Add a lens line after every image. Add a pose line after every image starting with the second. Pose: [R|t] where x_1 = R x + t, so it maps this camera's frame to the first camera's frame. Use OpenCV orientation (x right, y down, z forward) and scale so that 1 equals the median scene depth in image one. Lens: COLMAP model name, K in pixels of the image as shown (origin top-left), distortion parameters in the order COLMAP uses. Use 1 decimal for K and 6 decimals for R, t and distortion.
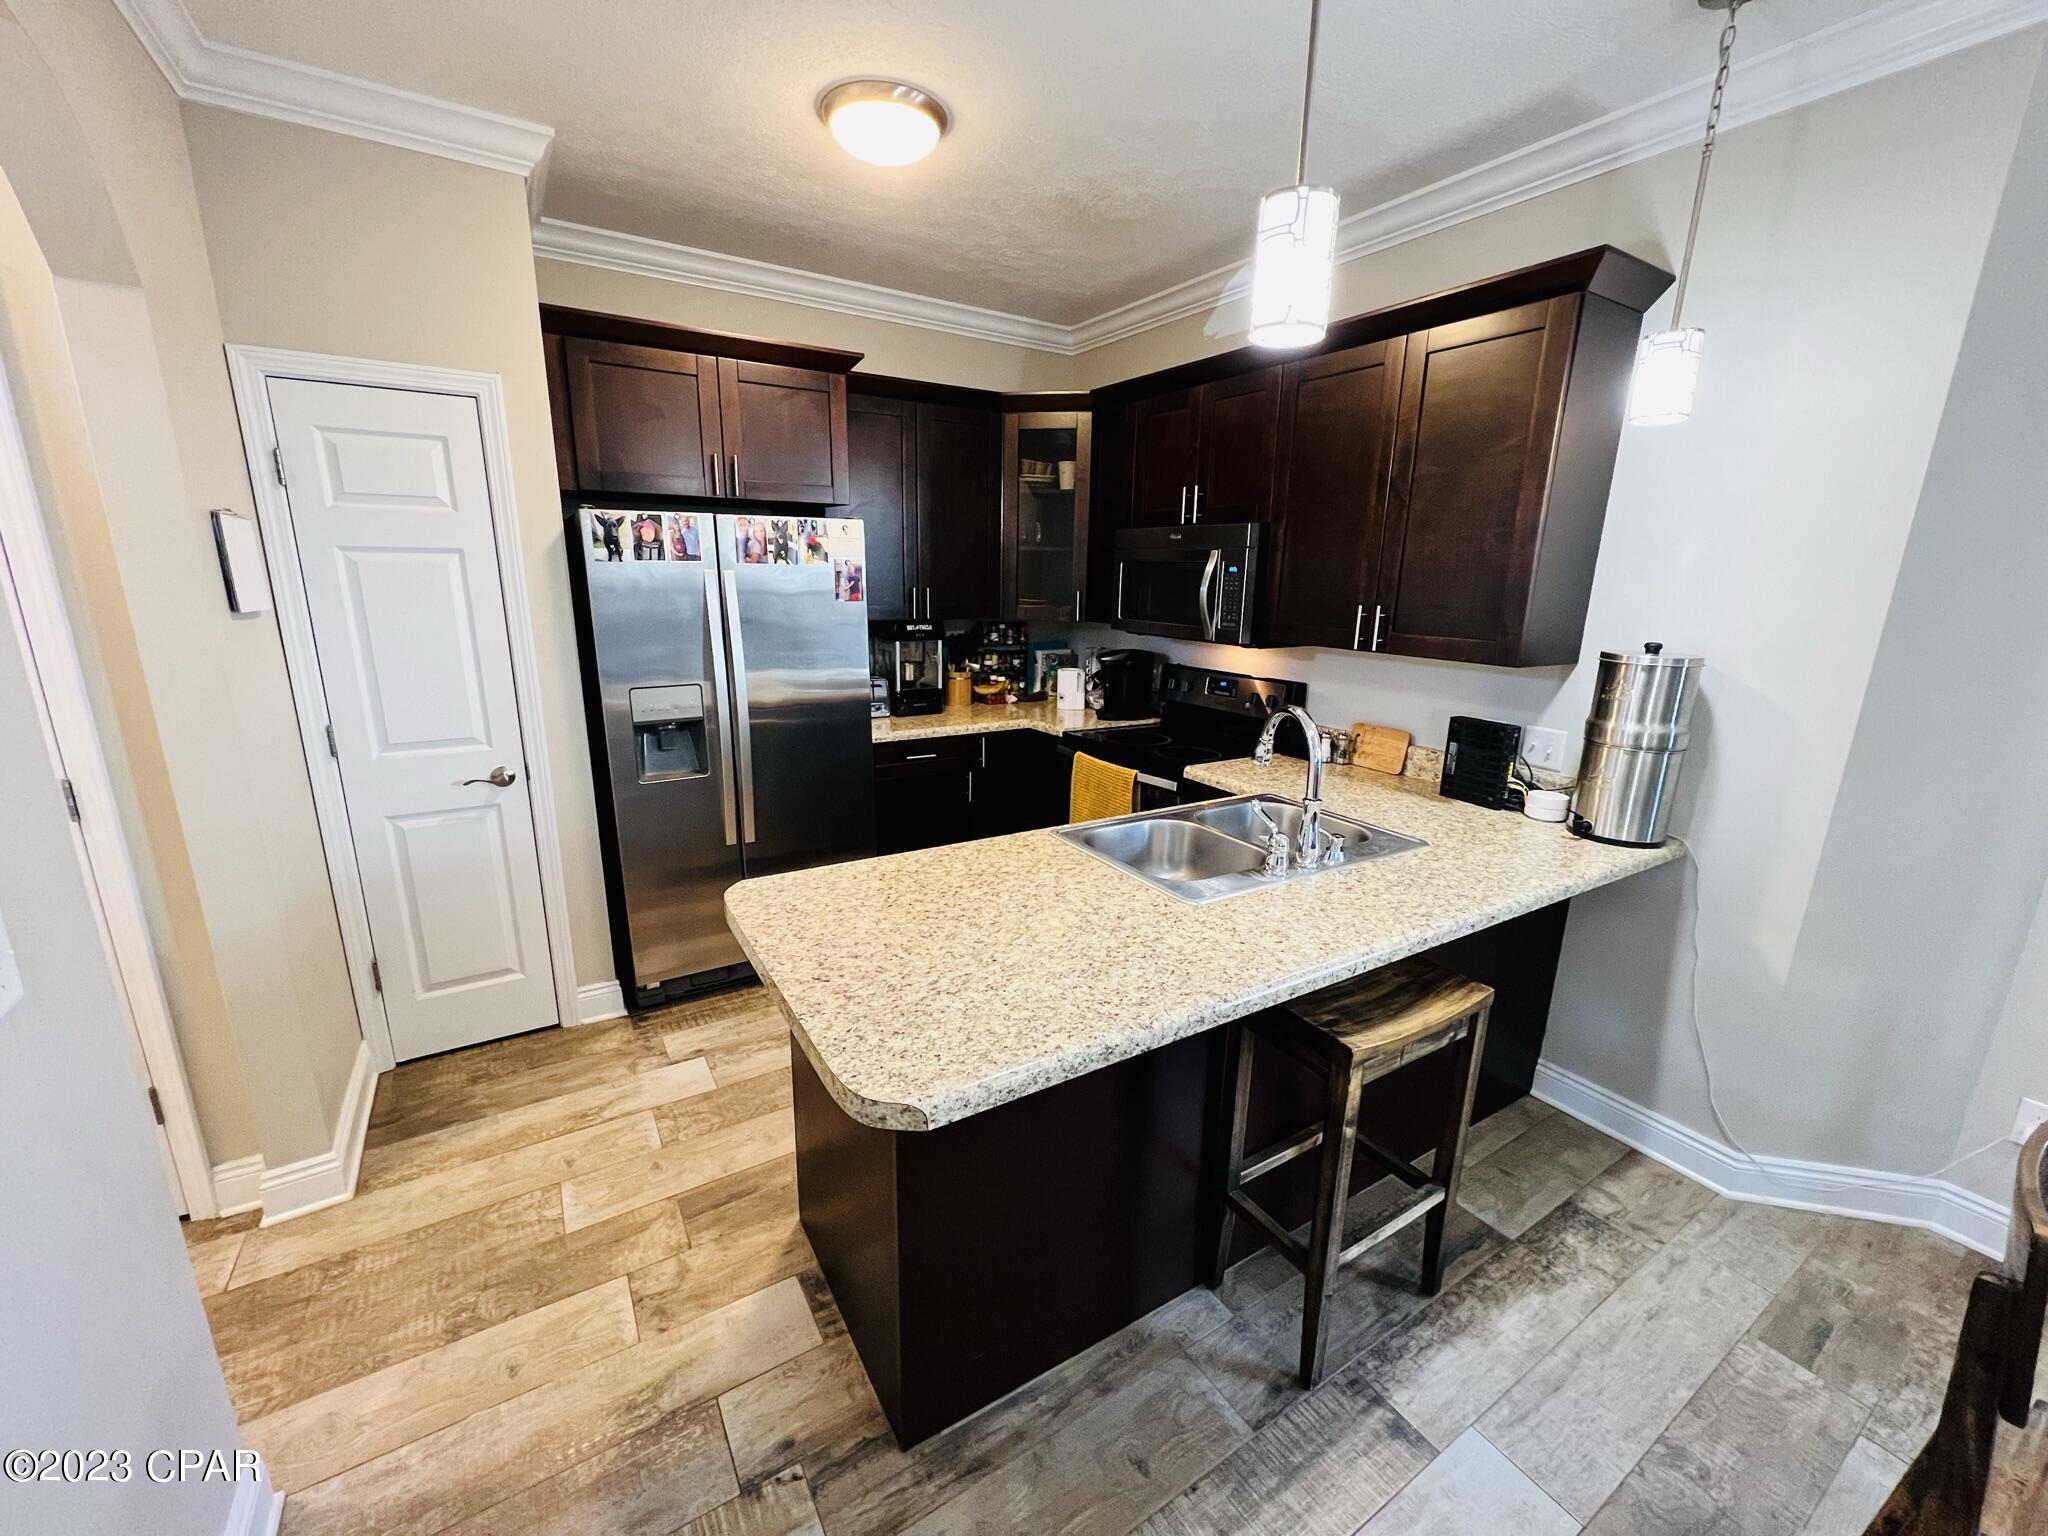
lens RADIAL K [[816.9, 0, 1028.0], [0, 816.9, 770.9], [0, 0, 1]] dist [-0.000631, -0.000156]
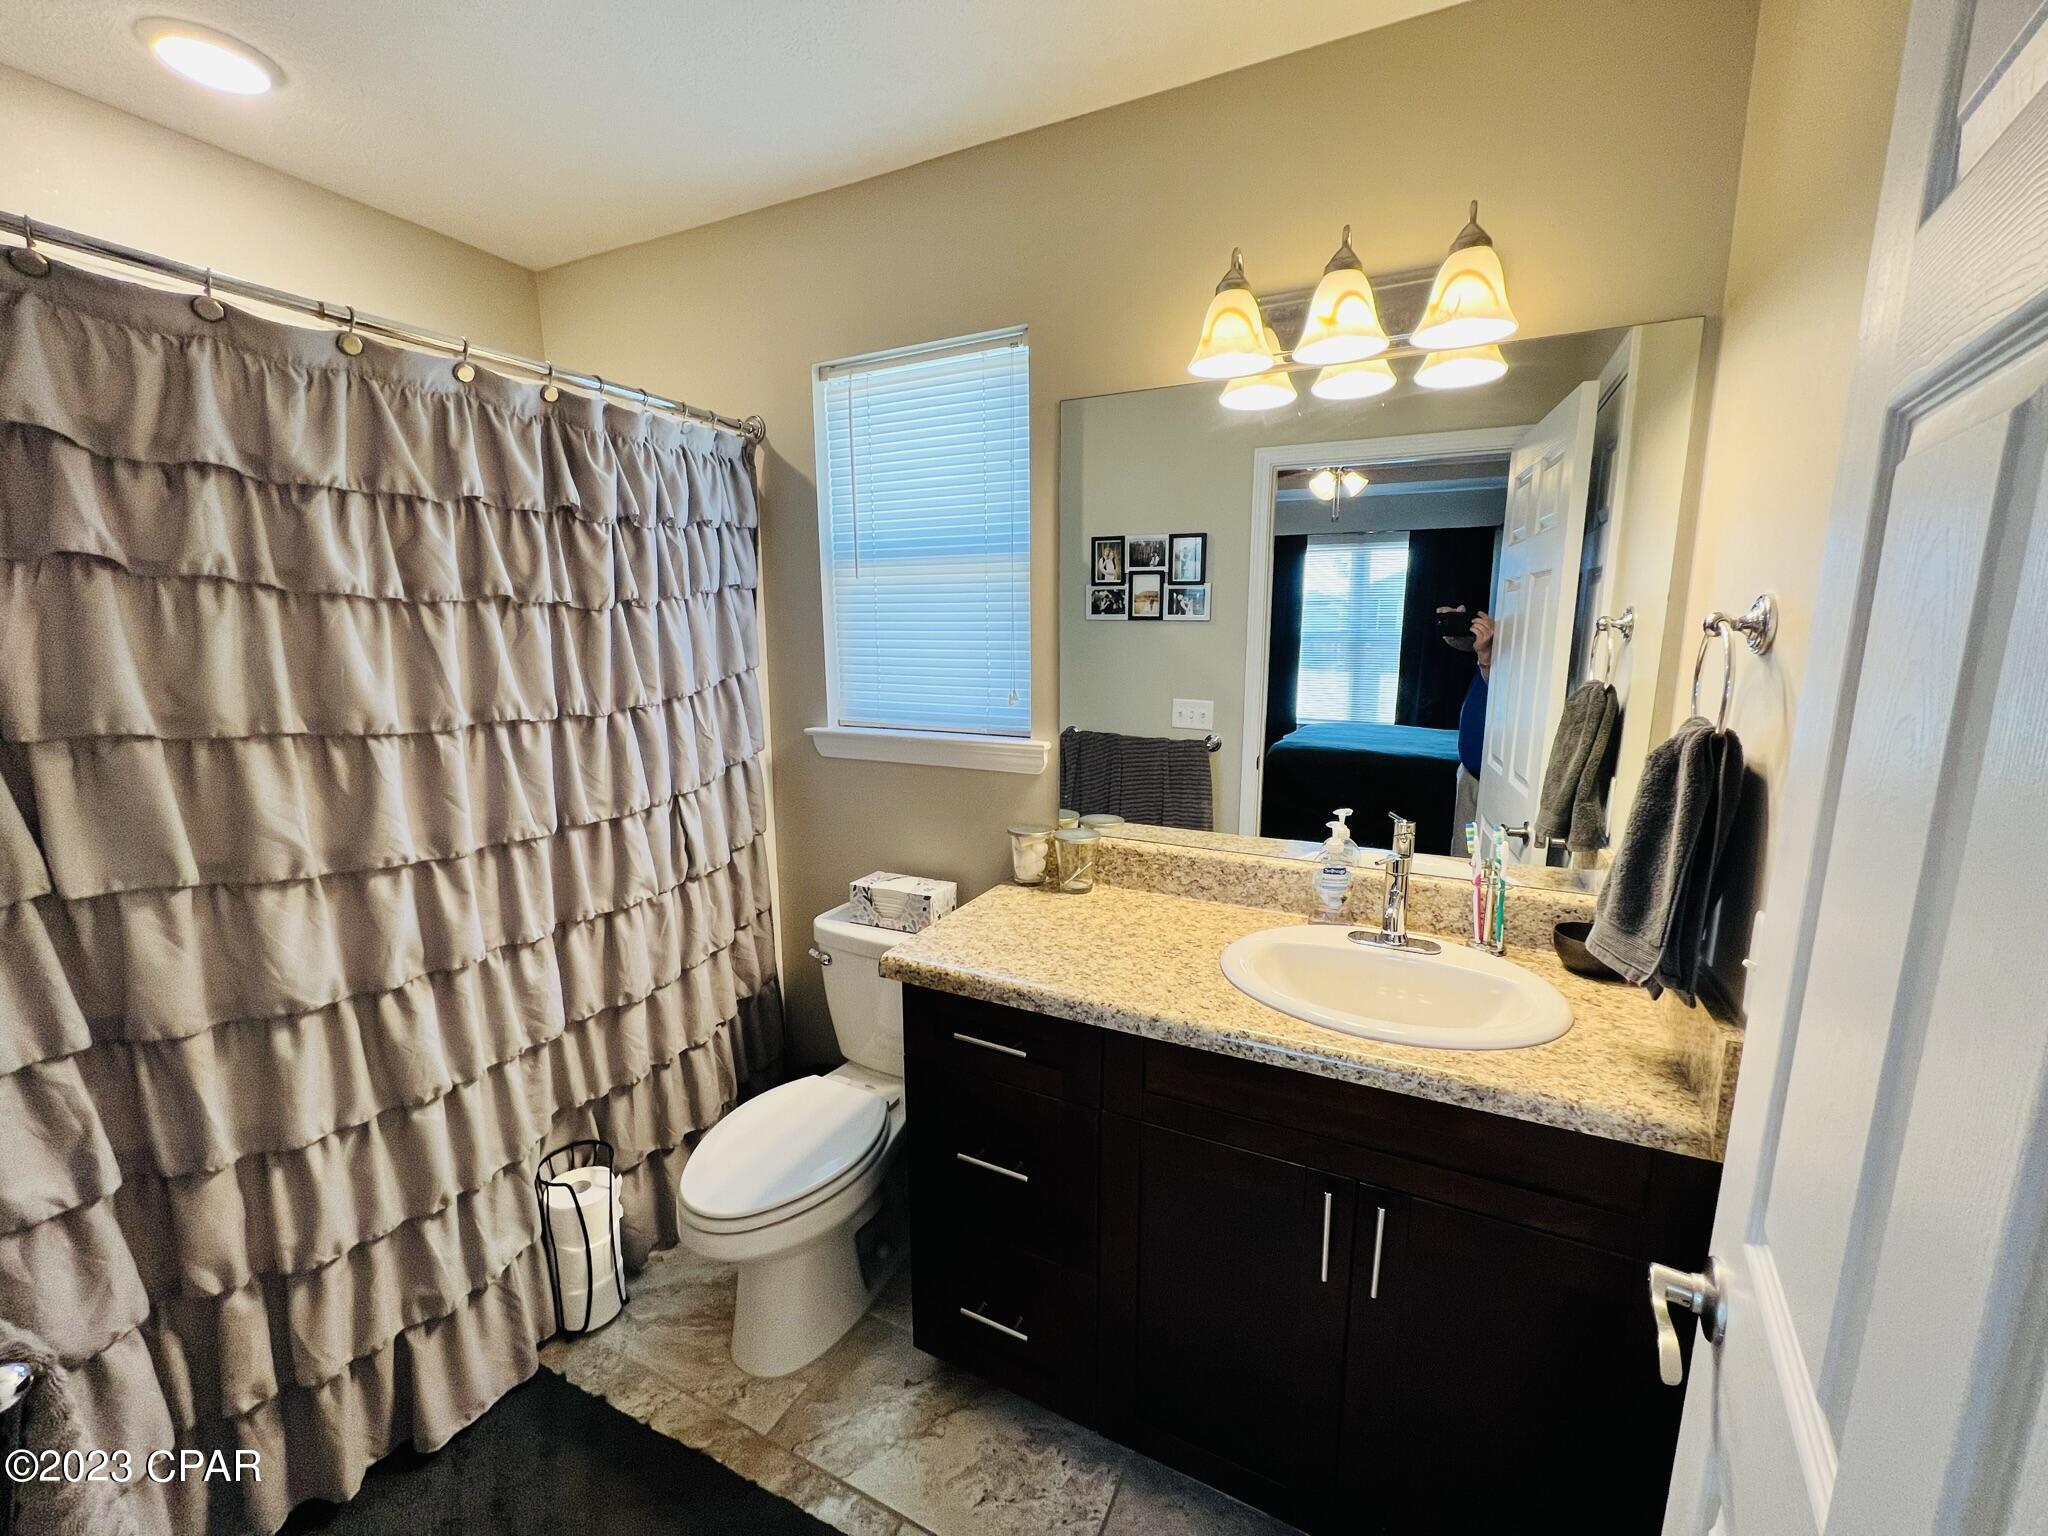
lens RADIAL K [[816.9, 0, 1029.9], [0, 816.9, 775.8], [0, 0, 1]] dist [-0.000631, -0.000156]
pose [[0.520182, 0.132651, -0.843691, 0.569570], [-0.191035, 0.980907, 0.036441, -0.007593], [0.832416, 0.142219, 0.535591, 0.261029]]
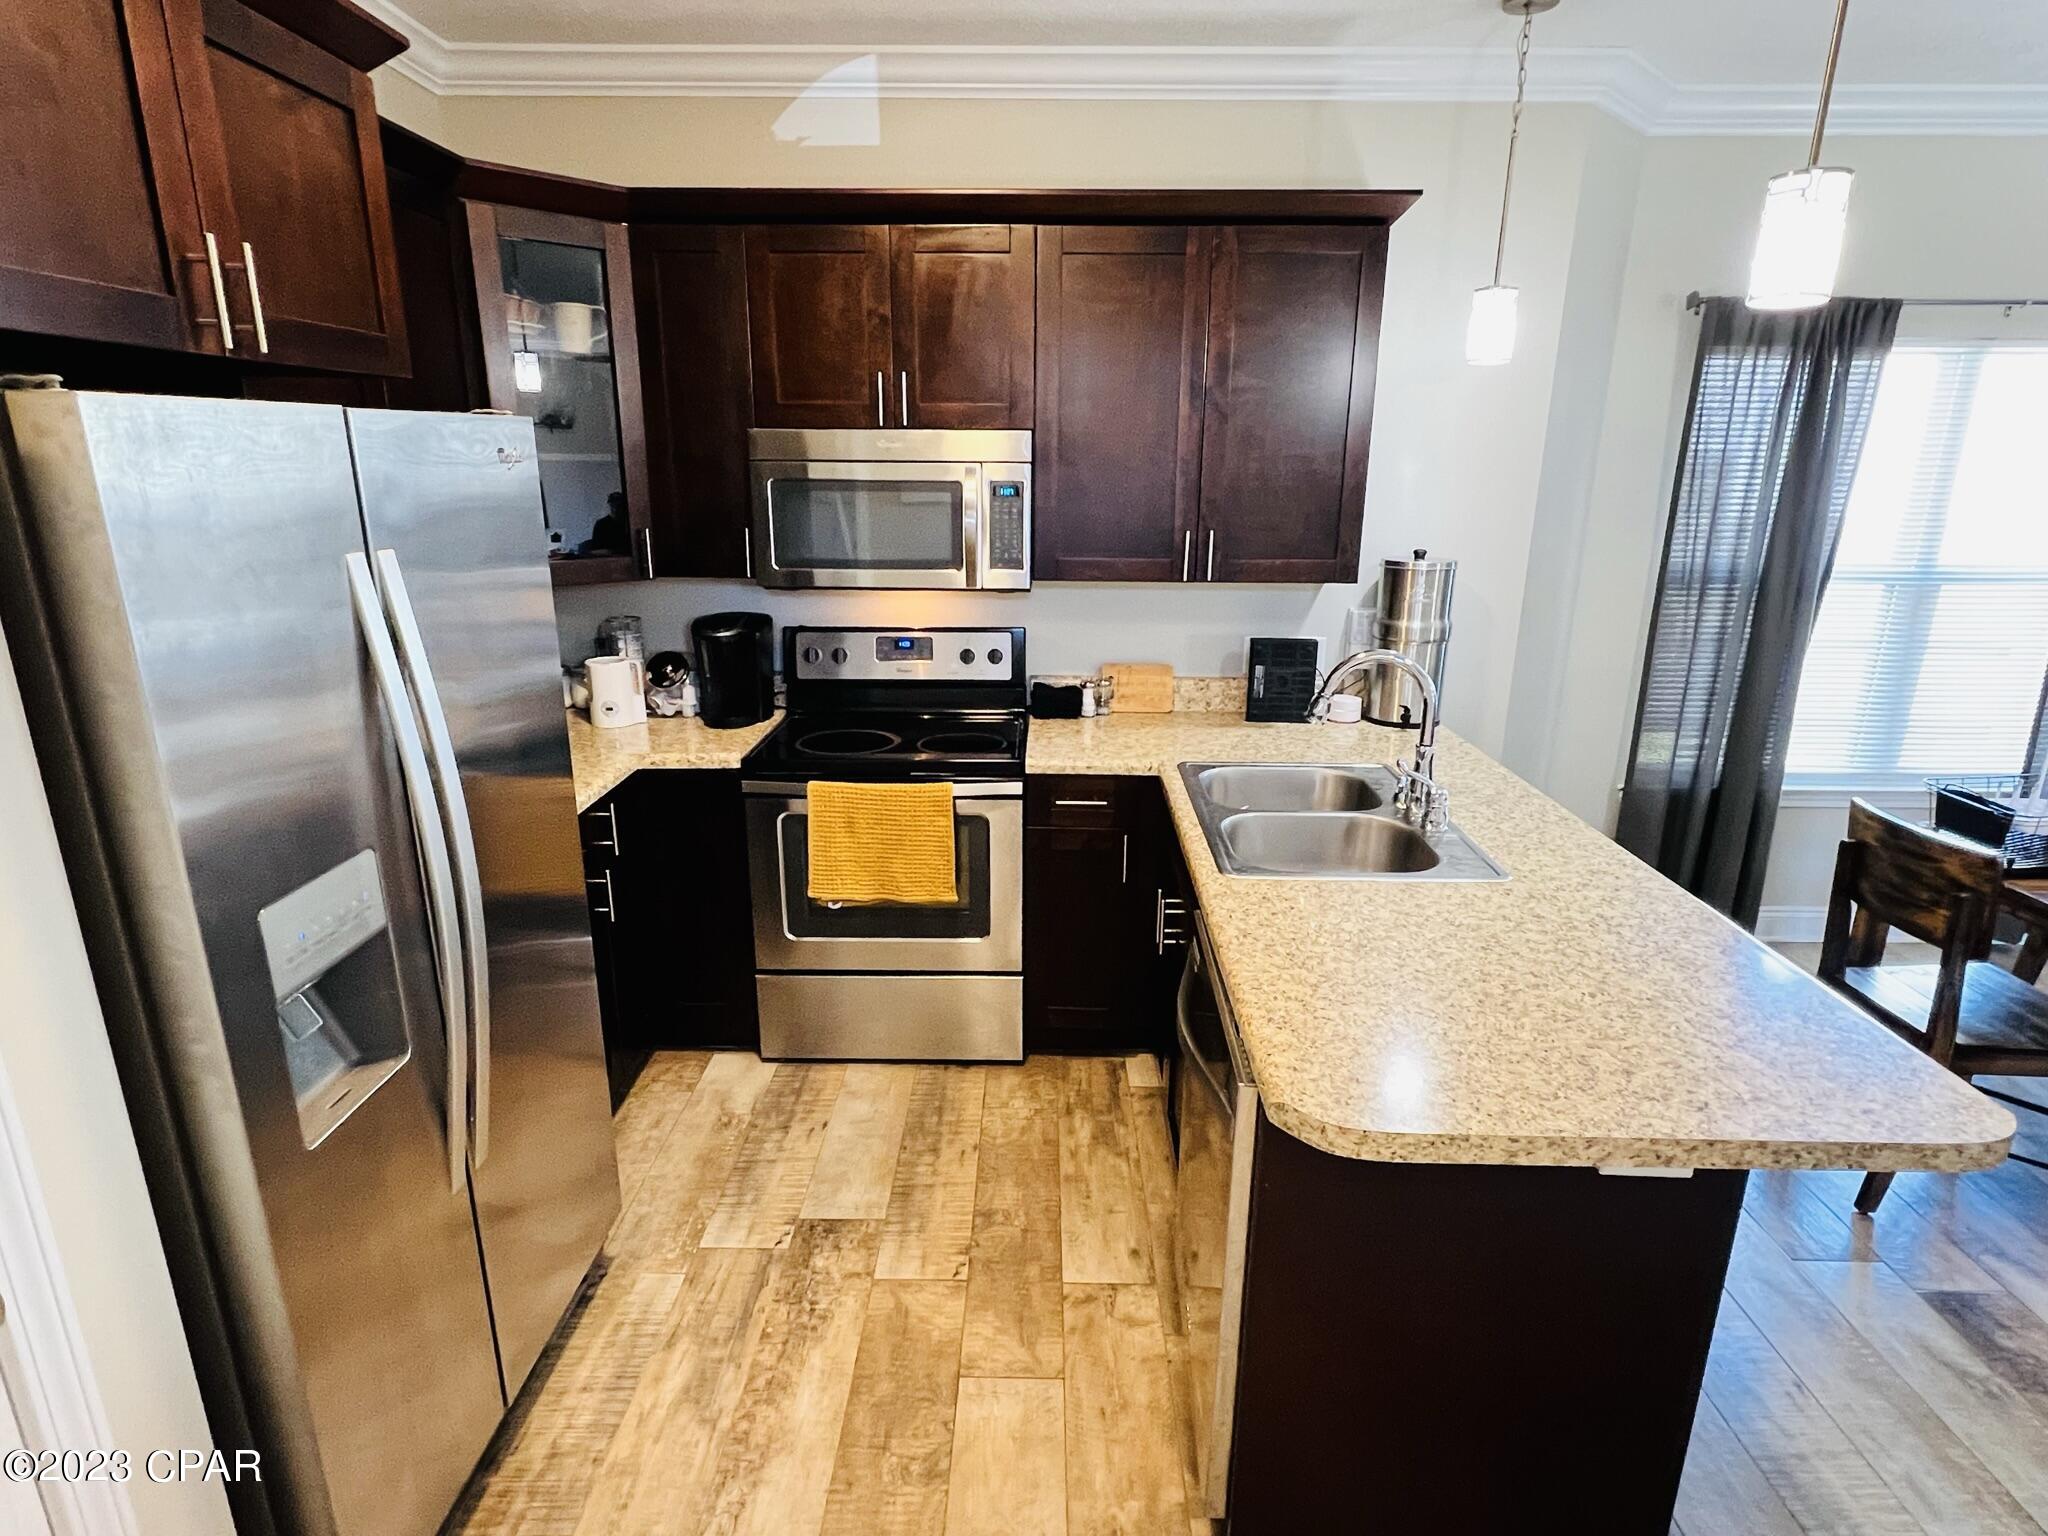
lens RADIAL K [[1092.4, 0, 1028.8], [0, 1092.4, 776.8], [0, 0, 1]] dist [-0.004706, 0.002640]
pose [[0.548213, -0.249227, 0.798341, -0.763455], [0.205282, 0.965464, 0.160435, -0.187513], [-0.810754, 0.075933, 0.580441, 0.523013]]
